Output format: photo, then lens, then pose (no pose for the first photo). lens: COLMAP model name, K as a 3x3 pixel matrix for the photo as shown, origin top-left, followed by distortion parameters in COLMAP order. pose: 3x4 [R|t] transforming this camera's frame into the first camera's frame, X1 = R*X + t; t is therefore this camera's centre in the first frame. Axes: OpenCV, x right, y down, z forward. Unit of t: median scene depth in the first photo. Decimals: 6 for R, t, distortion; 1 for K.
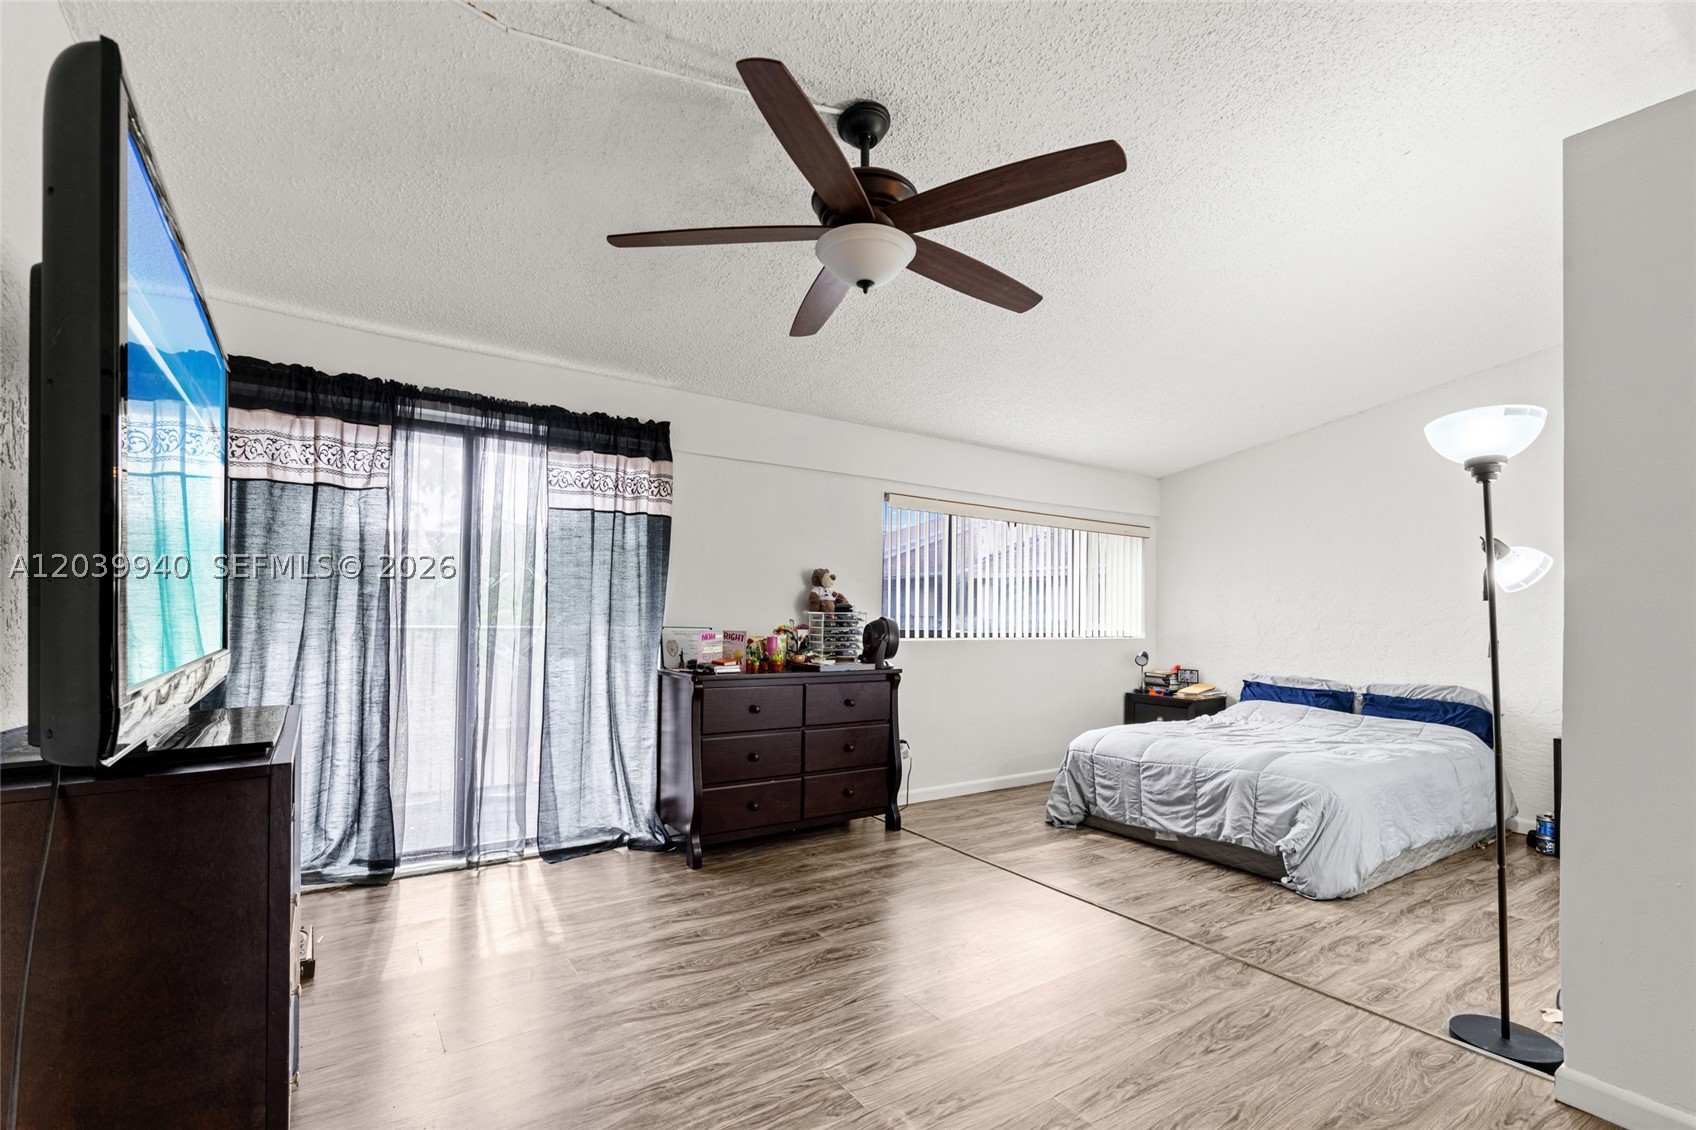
lens RADIAL K [[764.7, 0, 842.6], [0, 764.7, 575.5], [0, 0, 1]] dist [-0.010845, 0.001487]
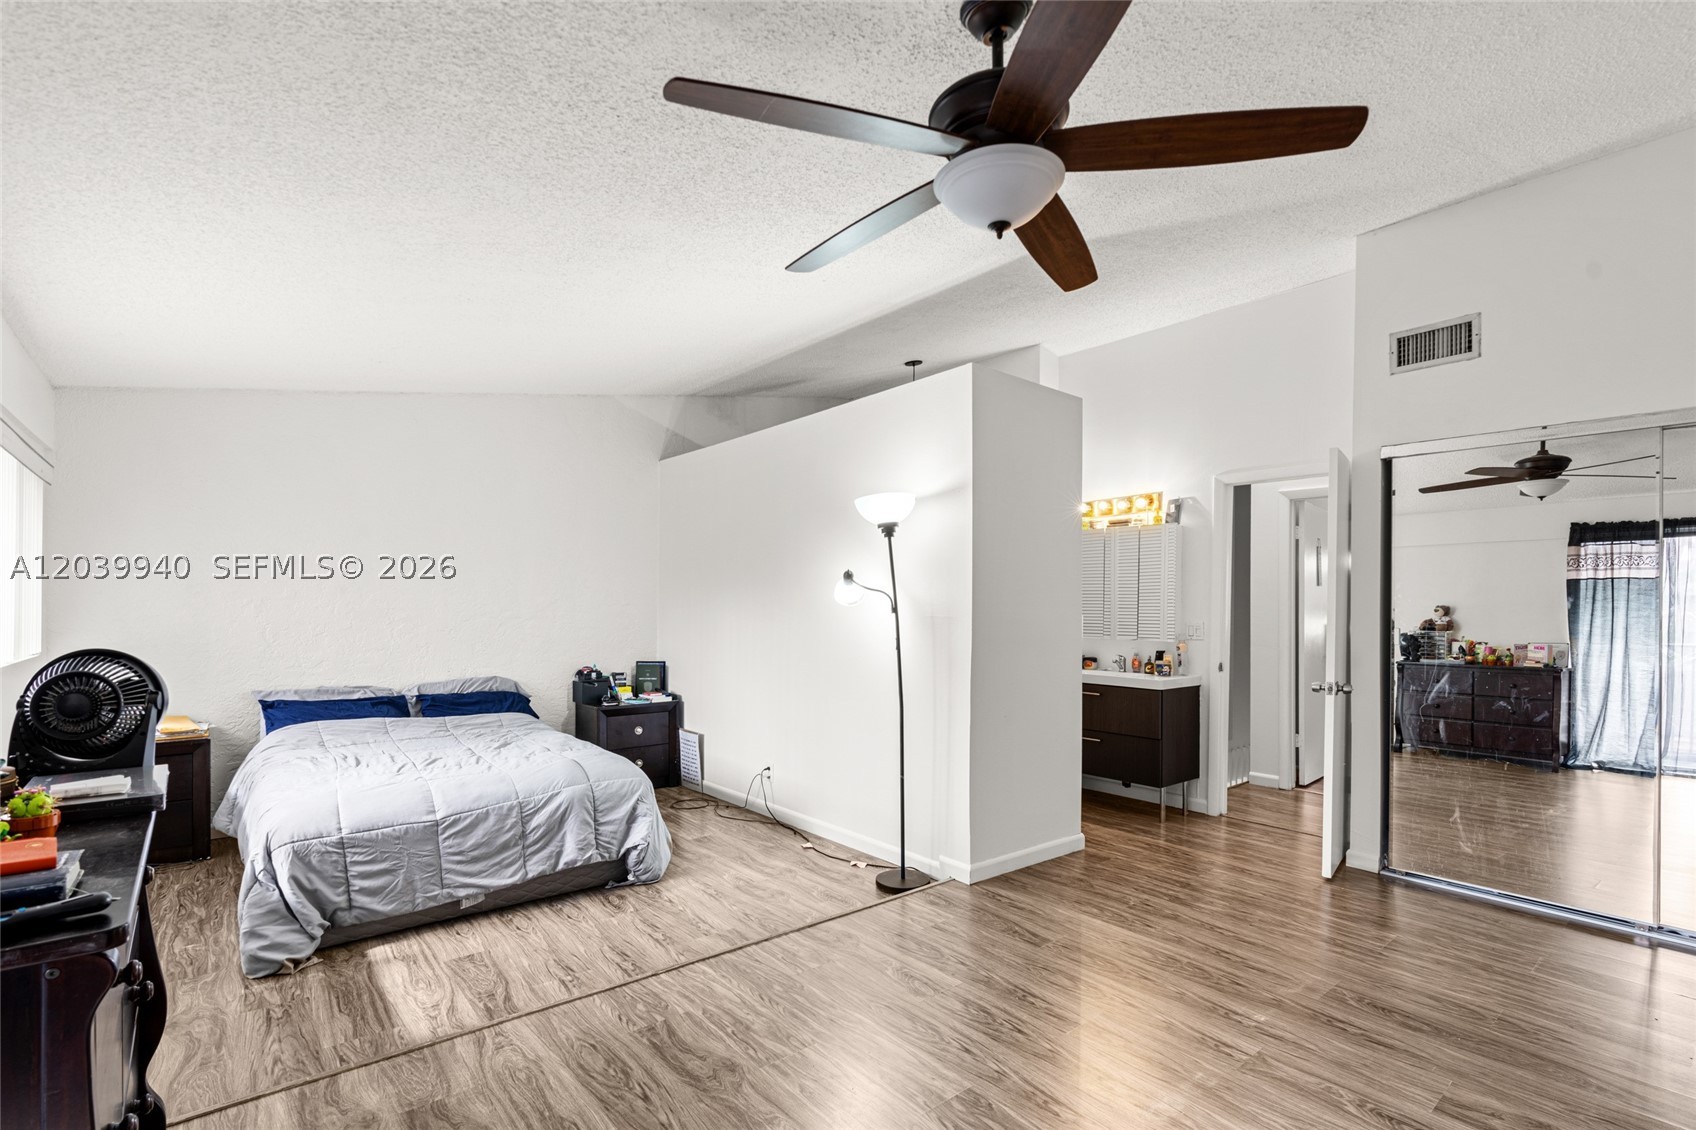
lens RADIAL K [[776.8, 0, 883.8], [0, 776.8, 597.7], [0, 0, 1]] dist [-0.009528, 0.000297]
pose [[-0.119969, -0.004499, 0.992767, -0.447232], [-0.059016, 0.998254, -0.002608, 0.003042], [-0.991022, -0.058902, -0.120025, 0.717805]]
